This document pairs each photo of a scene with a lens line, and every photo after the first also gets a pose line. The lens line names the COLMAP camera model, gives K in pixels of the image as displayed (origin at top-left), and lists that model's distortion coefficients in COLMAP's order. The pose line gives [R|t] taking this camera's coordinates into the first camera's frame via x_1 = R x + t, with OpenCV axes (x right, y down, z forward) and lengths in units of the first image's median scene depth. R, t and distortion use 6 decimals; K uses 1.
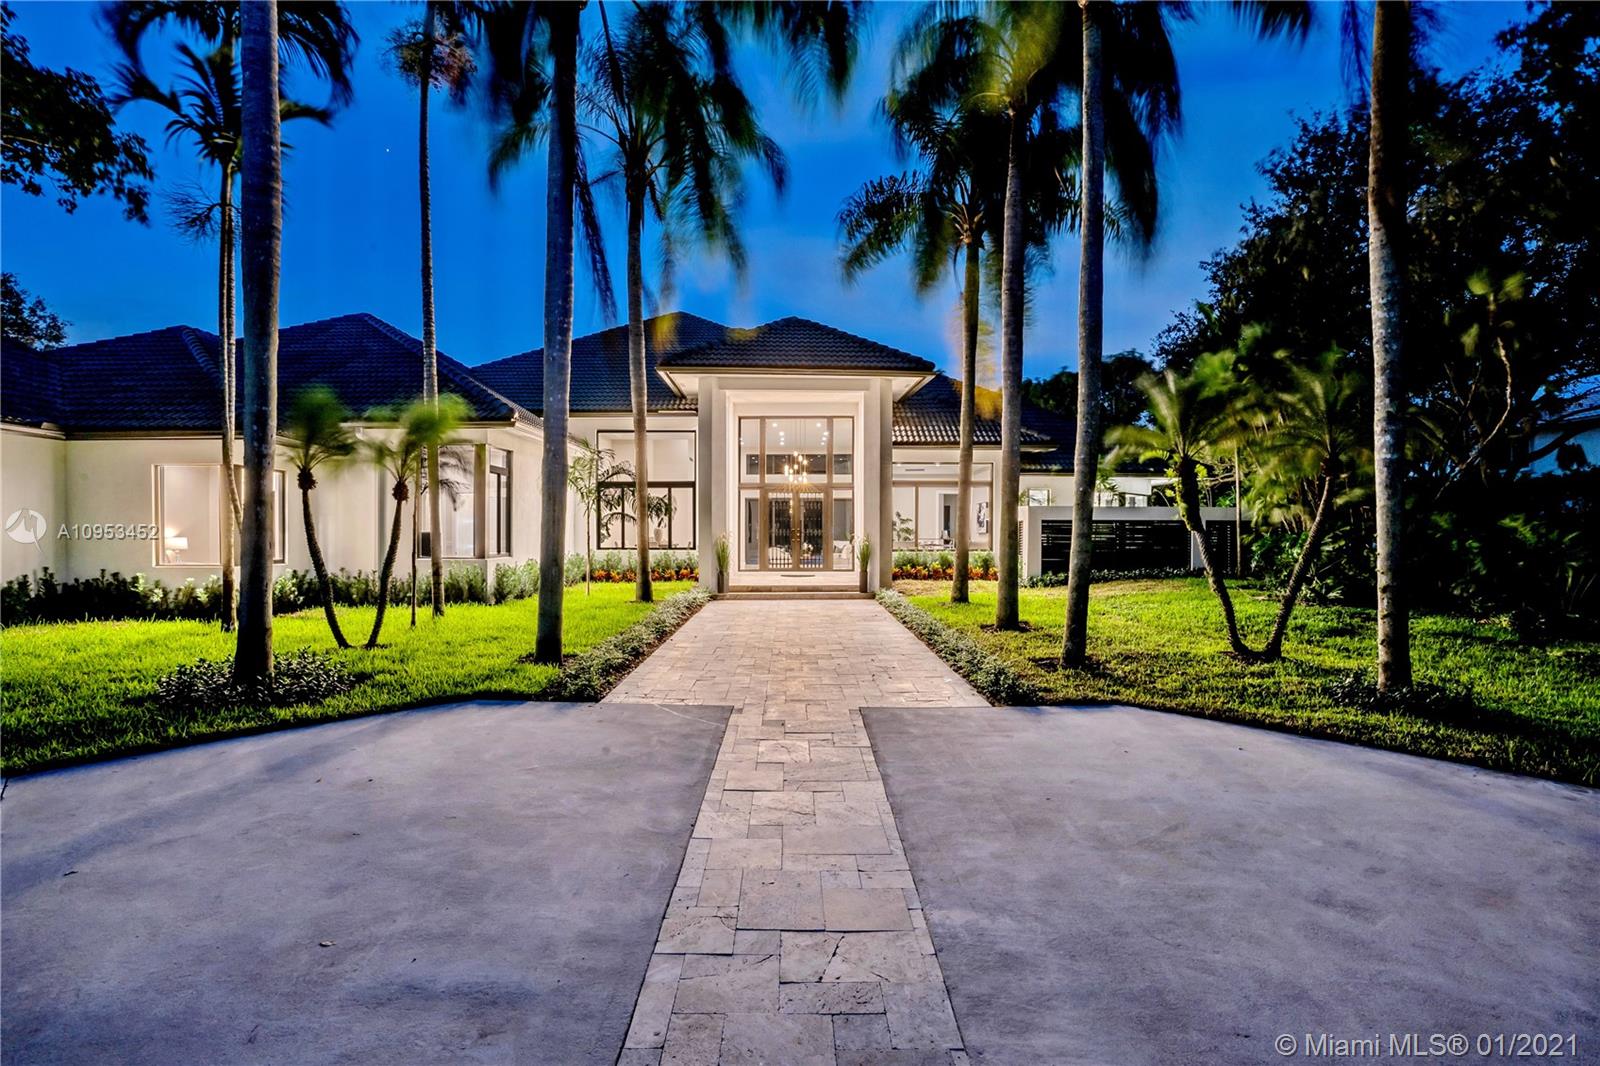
lens RADIAL K [[787.2, 0, 800.0], [0, 787.2, 533.0], [0, 0, 1]] dist [-0.084046, 0.039946]
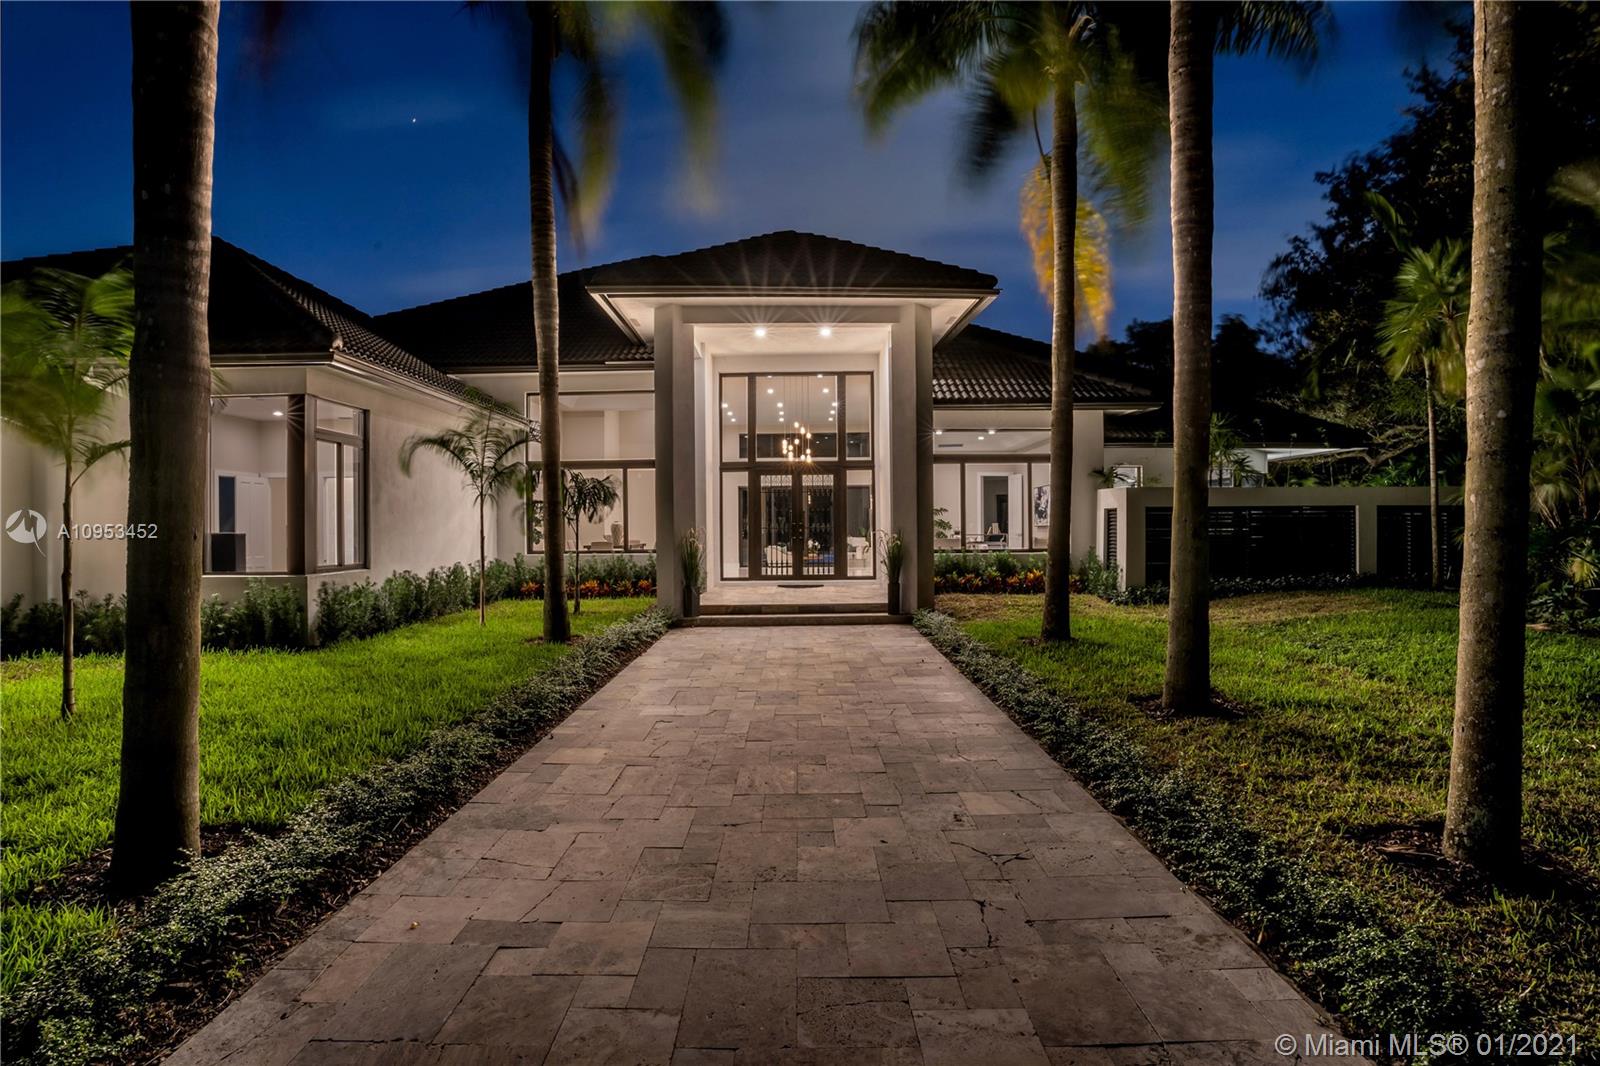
lens RADIAL K [[787.2, 0, 800.0], [0, 787.2, 533.0], [0, 0, 1]] dist [-0.084046, 0.039946]
pose [[0.999918, -0.009454, -0.008676, 0.004251], [0.009512, 0.999933, 0.006639, -0.000709], [0.008613, -0.006721, 0.999940, 0.296711]]
